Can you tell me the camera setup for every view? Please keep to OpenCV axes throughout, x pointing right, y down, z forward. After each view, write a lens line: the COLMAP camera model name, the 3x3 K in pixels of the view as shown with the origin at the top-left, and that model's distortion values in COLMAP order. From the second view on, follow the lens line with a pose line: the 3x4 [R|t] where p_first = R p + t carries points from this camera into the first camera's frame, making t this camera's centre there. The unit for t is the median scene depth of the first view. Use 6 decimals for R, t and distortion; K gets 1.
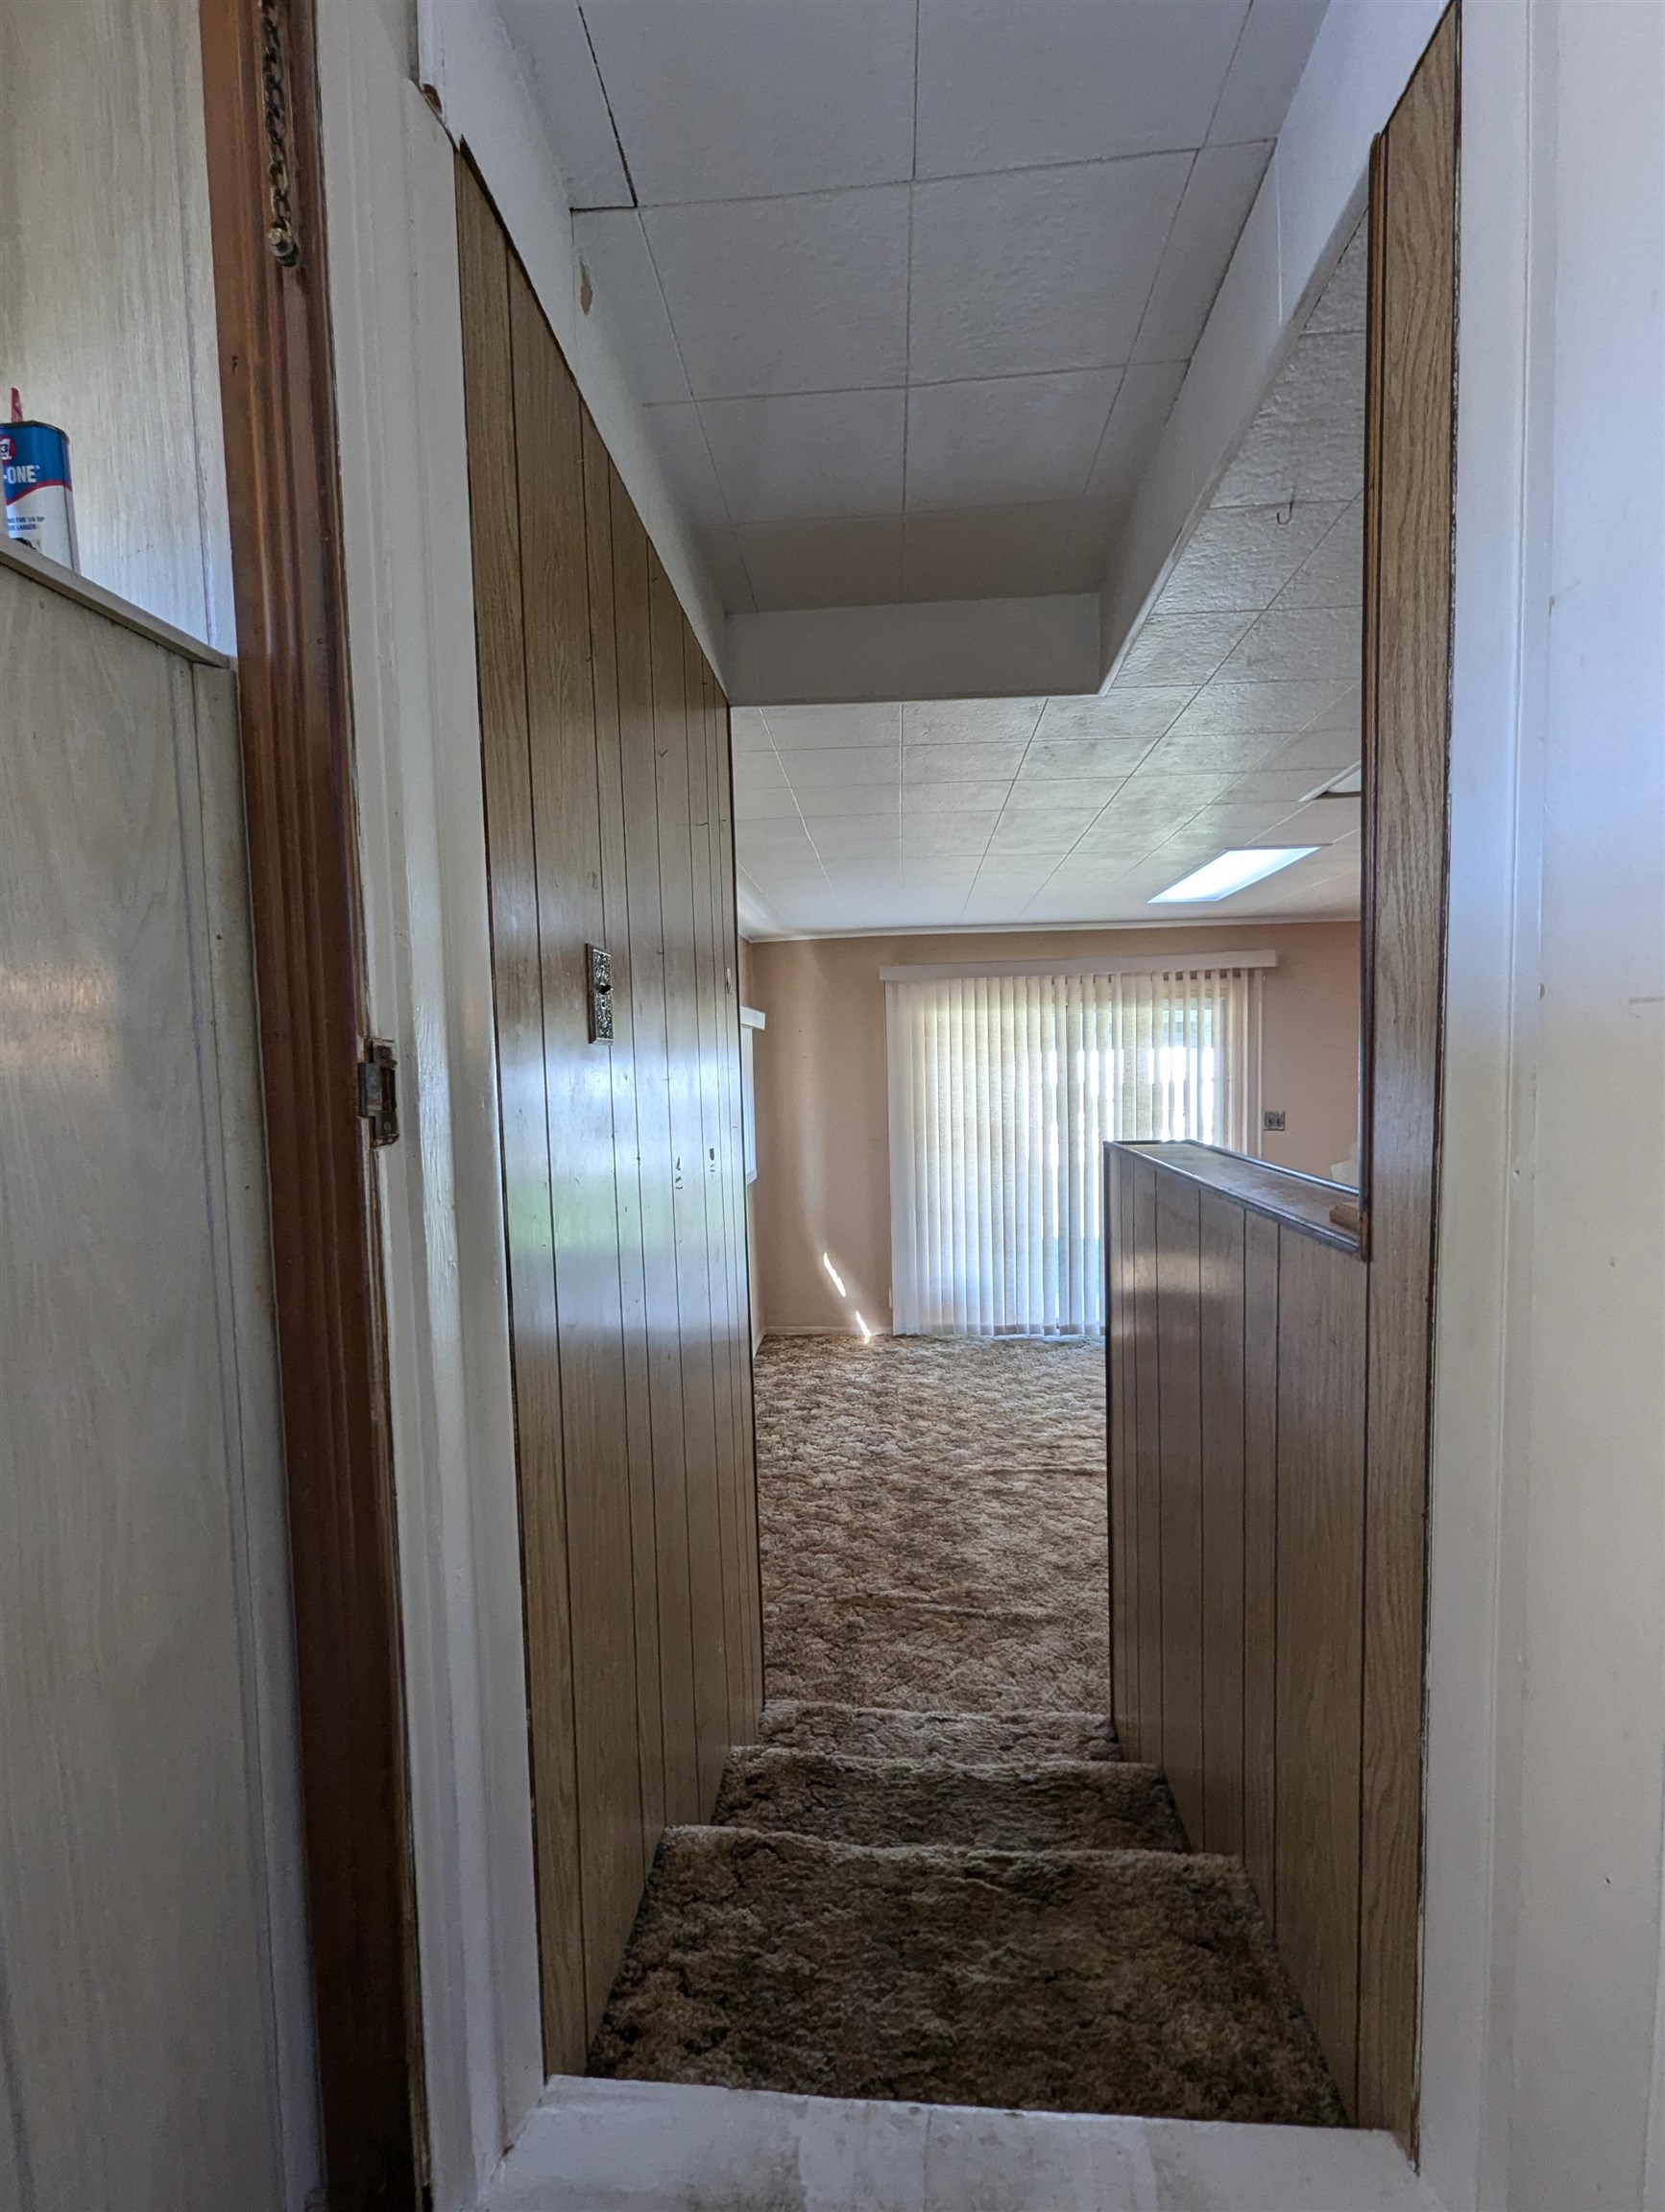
lens RADIAL K [[910.8, 0, 839.7], [0, 910.8, 1114.1], [0, 0, 1]] dist [-0.001727, -0.000725]
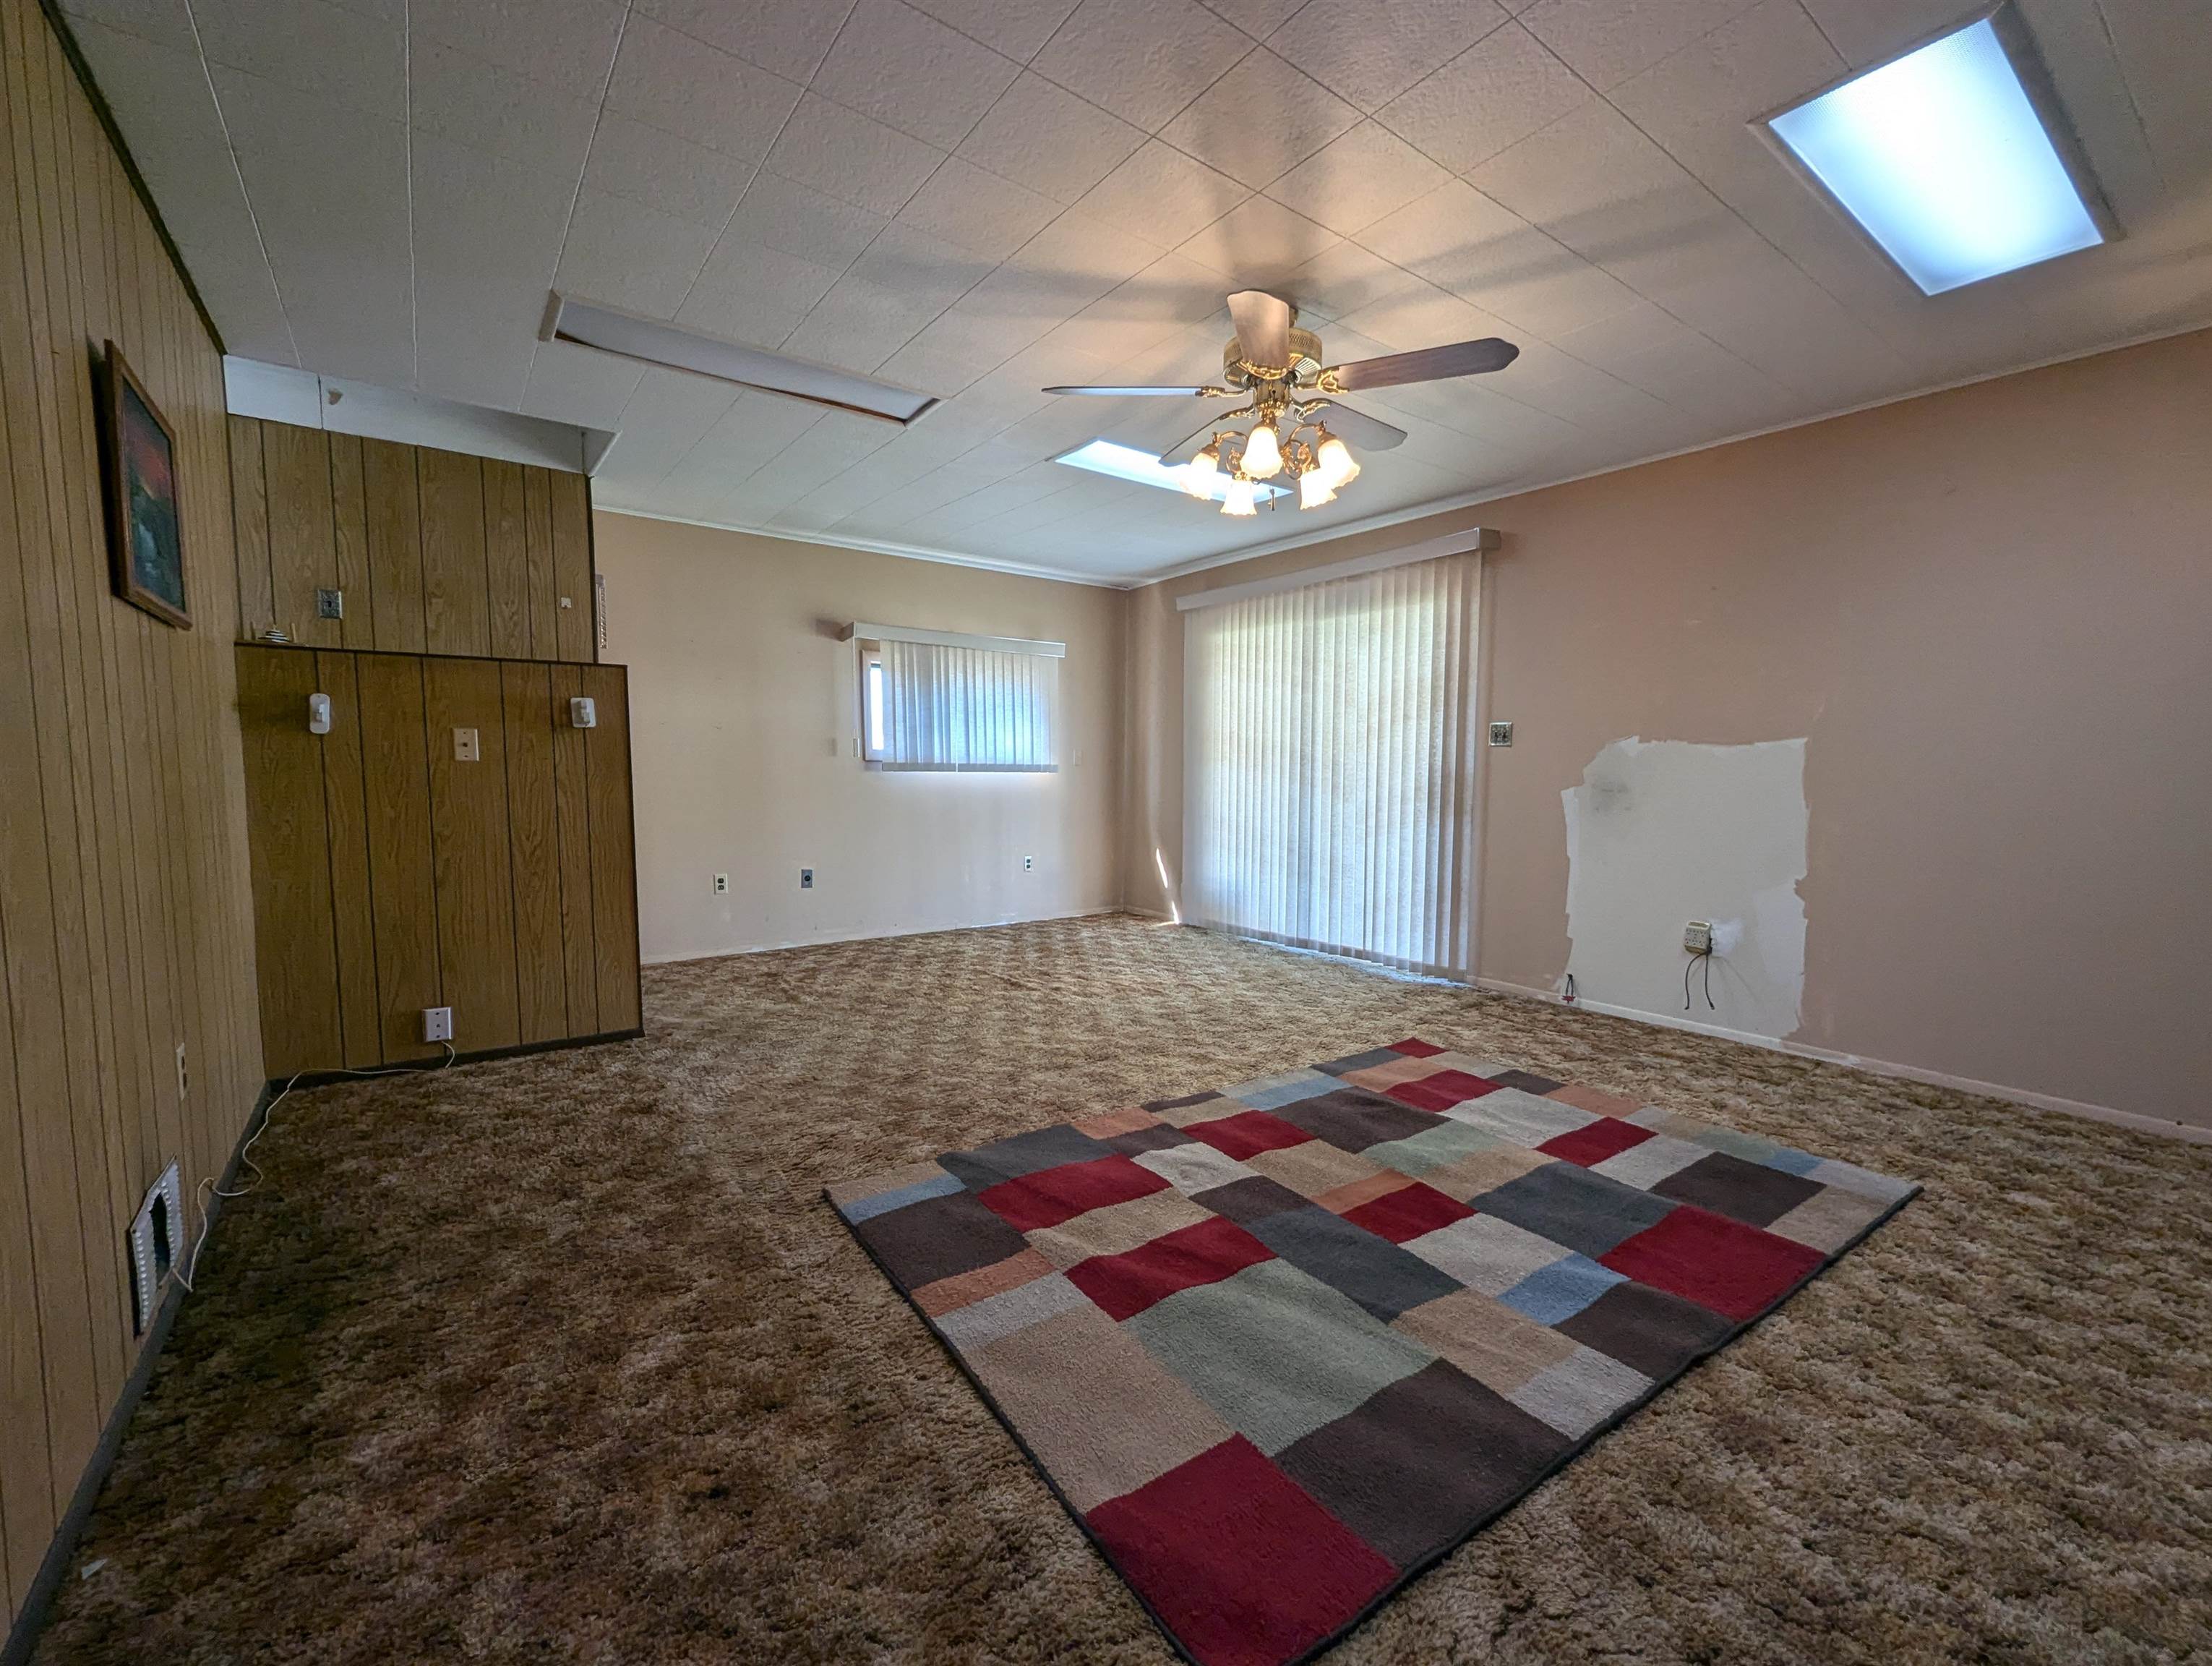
lens RADIAL K [[910.8, 0, 1106.0], [0, 910.8, 833.0], [0, 0, 1]] dist [-0.001727, -0.000725]
pose [[0.653146, 0.087544, -0.752155, 0.863029], [-0.060732, 0.996151, 0.063205, 0.064235], [0.754793, 0.004398, 0.655949, 0.178173]]
